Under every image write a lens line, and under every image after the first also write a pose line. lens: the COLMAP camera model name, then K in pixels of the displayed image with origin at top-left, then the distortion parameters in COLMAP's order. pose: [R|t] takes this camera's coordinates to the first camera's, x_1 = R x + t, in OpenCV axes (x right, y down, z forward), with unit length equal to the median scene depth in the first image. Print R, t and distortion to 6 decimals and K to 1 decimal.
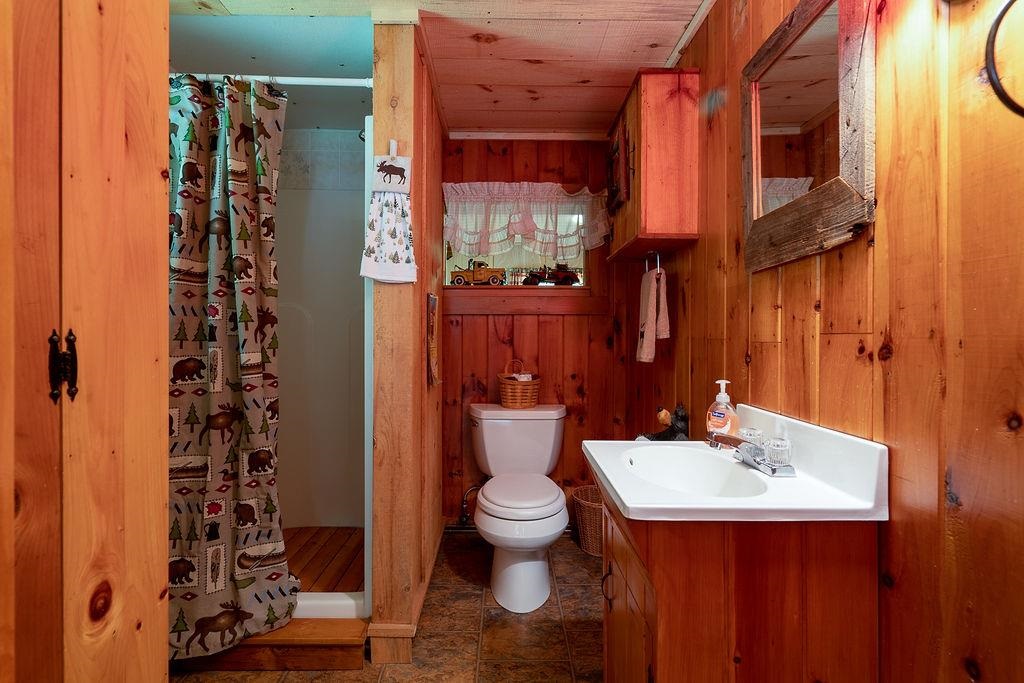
lens RADIAL K [[476.7, 0, 510.0], [0, 476.7, 340.0], [0, 0, 1]] dist [0.000911, 0.000894]
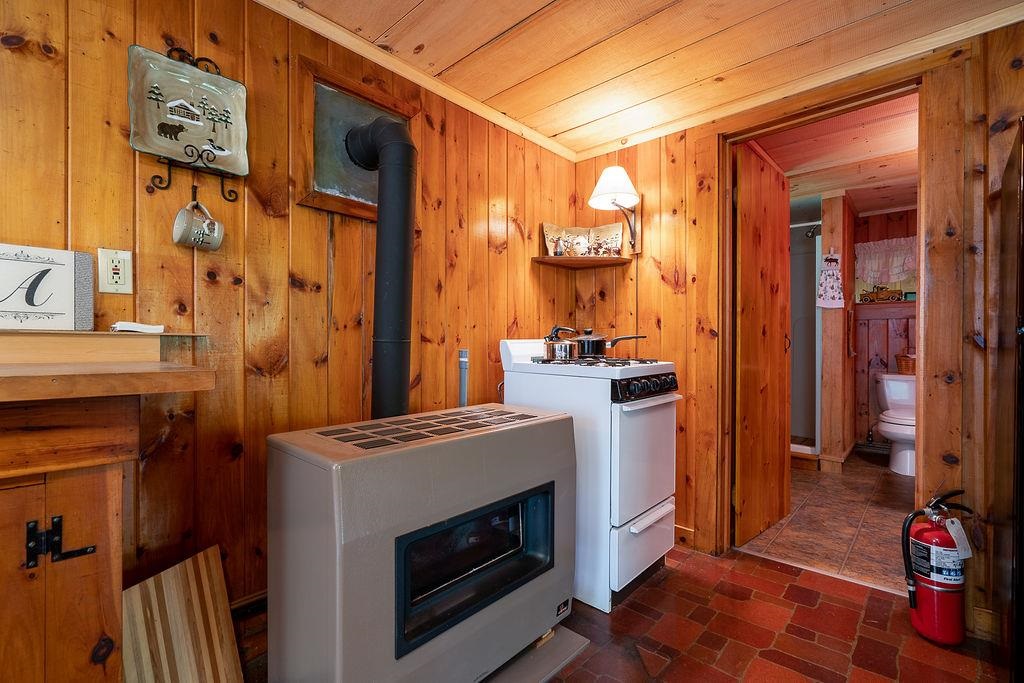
lens RADIAL K [[476.7, 0, 508.9], [0, 476.7, 344.9], [0, 0, 1]] dist [0.000911, 0.000894]
pose [[0.736300, -0.001734, -0.676653, 0.164729], [0.001759, 0.999998, -0.000648, 0.055974], [0.676653, -0.000713, 0.736302, -1.734171]]
